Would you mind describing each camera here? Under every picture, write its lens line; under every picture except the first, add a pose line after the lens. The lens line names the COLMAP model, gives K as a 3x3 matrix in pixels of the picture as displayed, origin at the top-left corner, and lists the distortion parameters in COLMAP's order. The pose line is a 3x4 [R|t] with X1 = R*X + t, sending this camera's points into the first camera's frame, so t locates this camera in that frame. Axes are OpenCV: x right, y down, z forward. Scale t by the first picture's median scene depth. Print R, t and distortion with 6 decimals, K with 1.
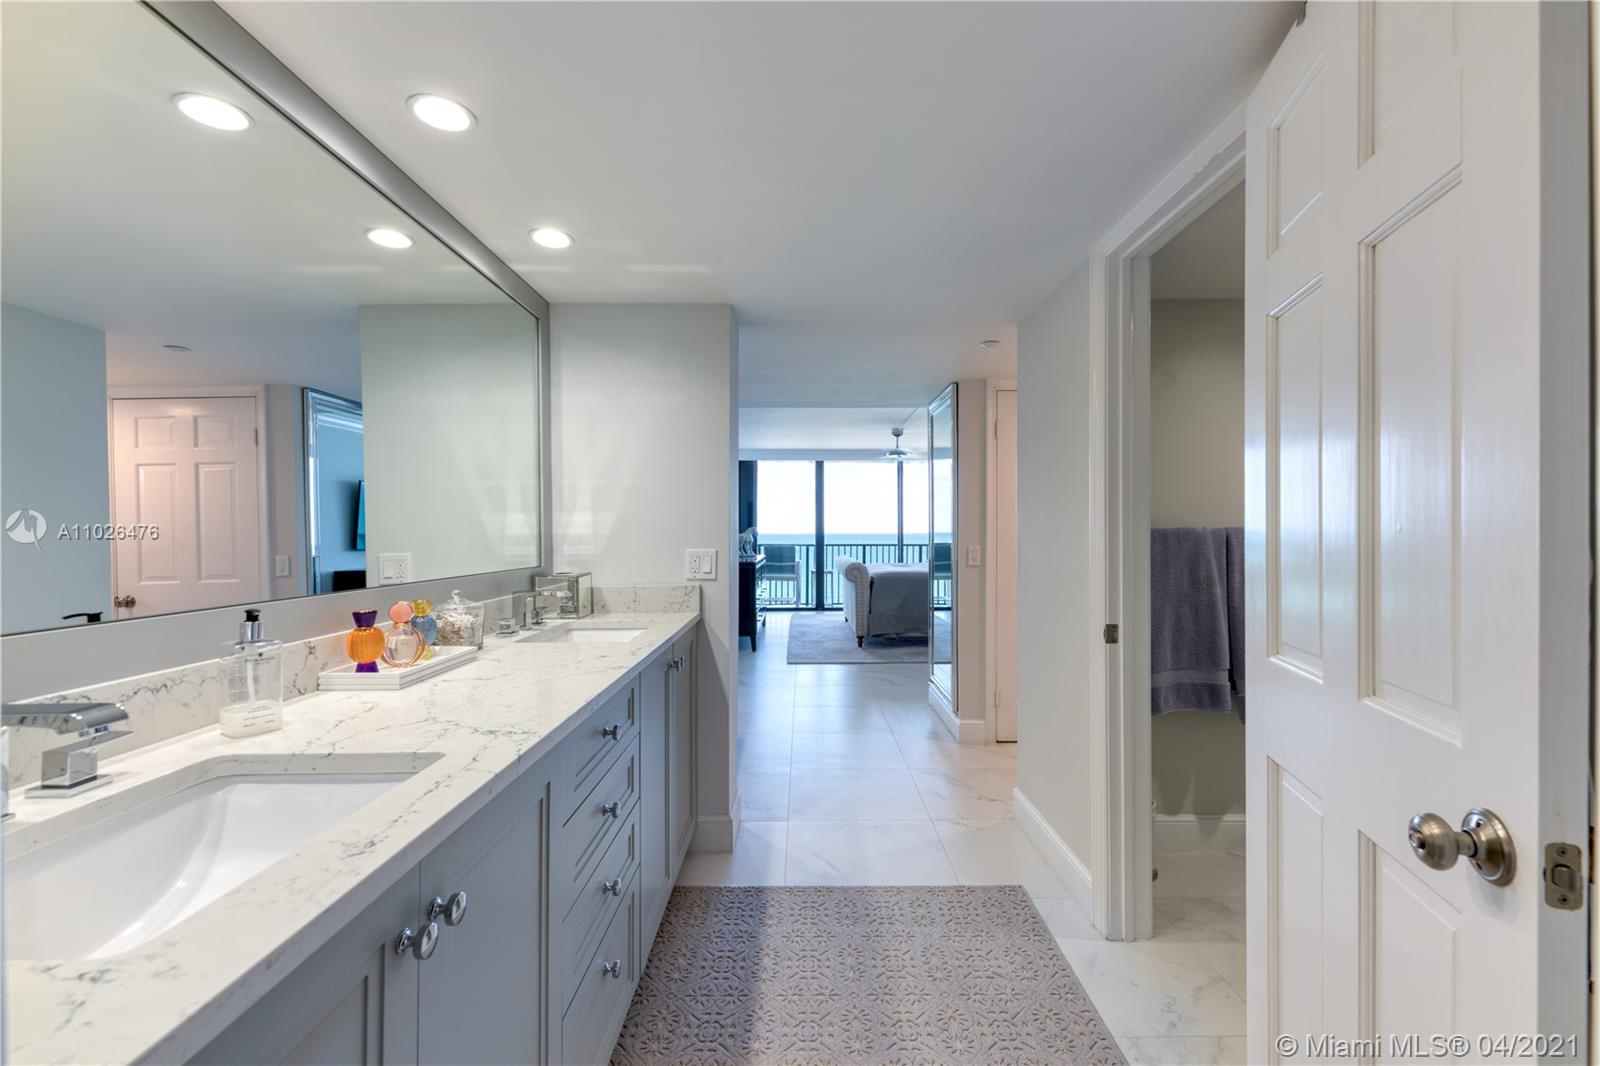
lens RADIAL K [[665.7, 0, 797.4], [0, 665.7, 530.6], [0, 0, 1]] dist [0.003087, -0.000380]
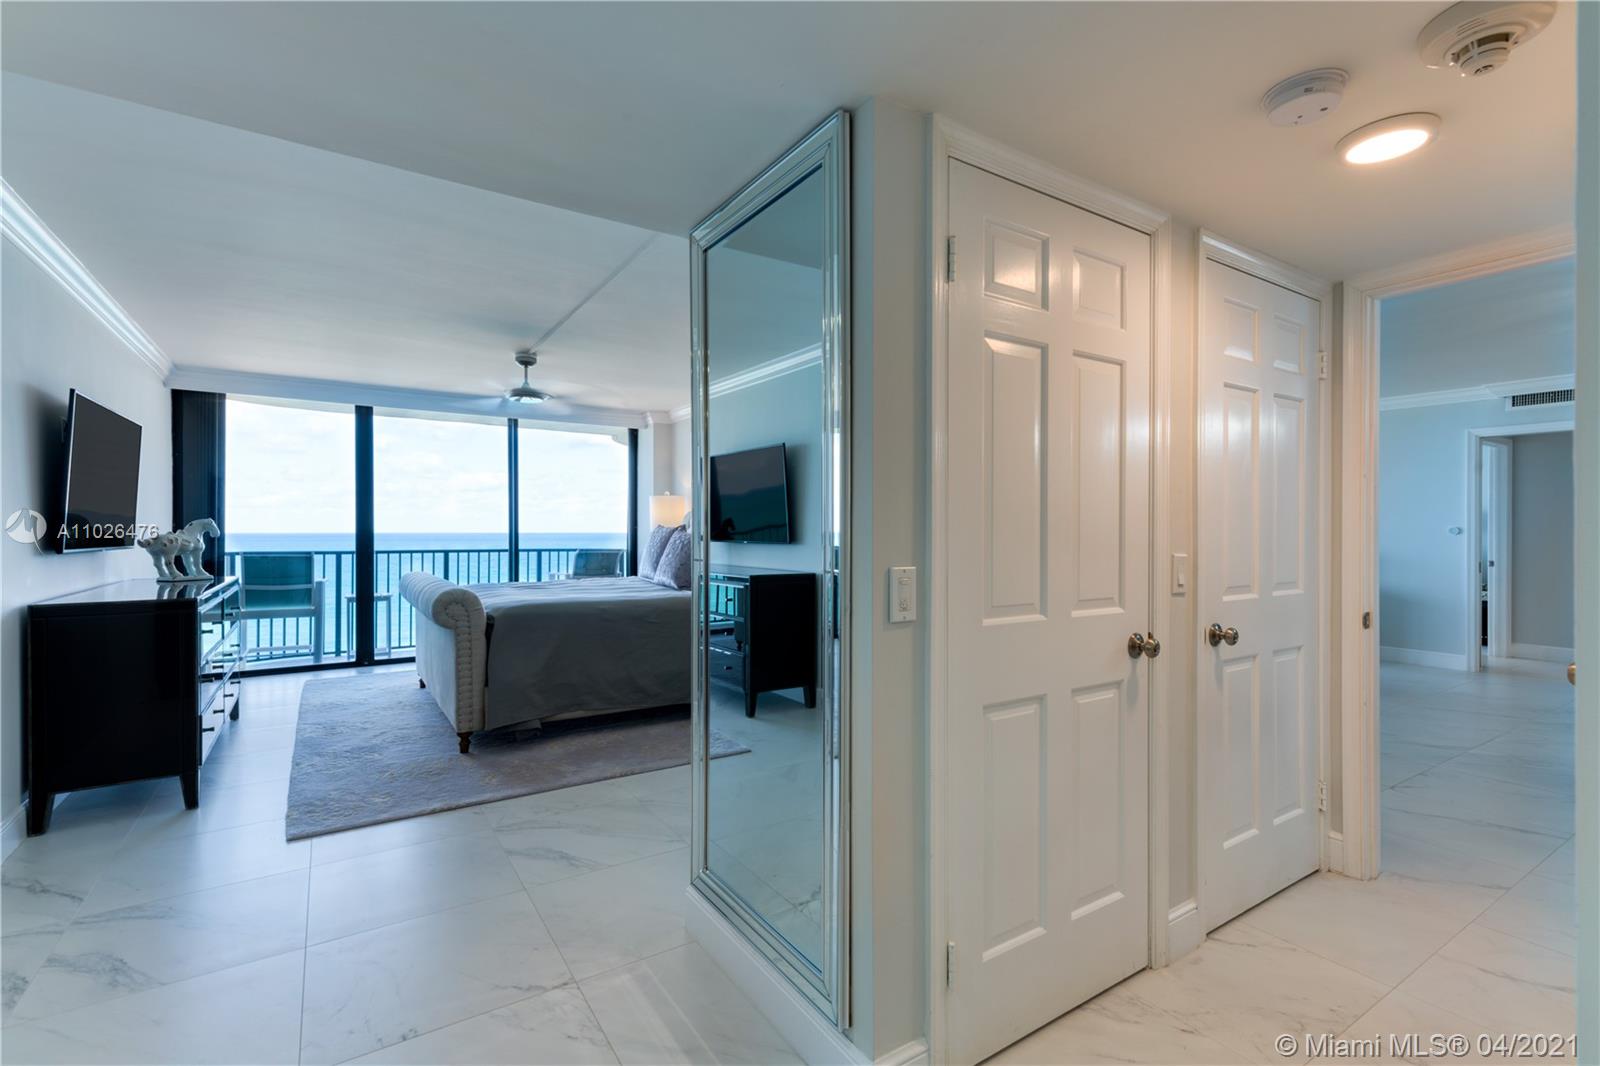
lens RADIAL K [[722.4, 0, 807.4], [0, 722.4, 535.3], [0, 0, 1]] dist [0.001468, 0.001065]
pose [[0.829102, 0.002602, 0.559091, 0.001085], [-0.006784, 0.999962, 0.005406, 0.001498], [-0.559056, -0.008275, 0.829089, 0.275342]]
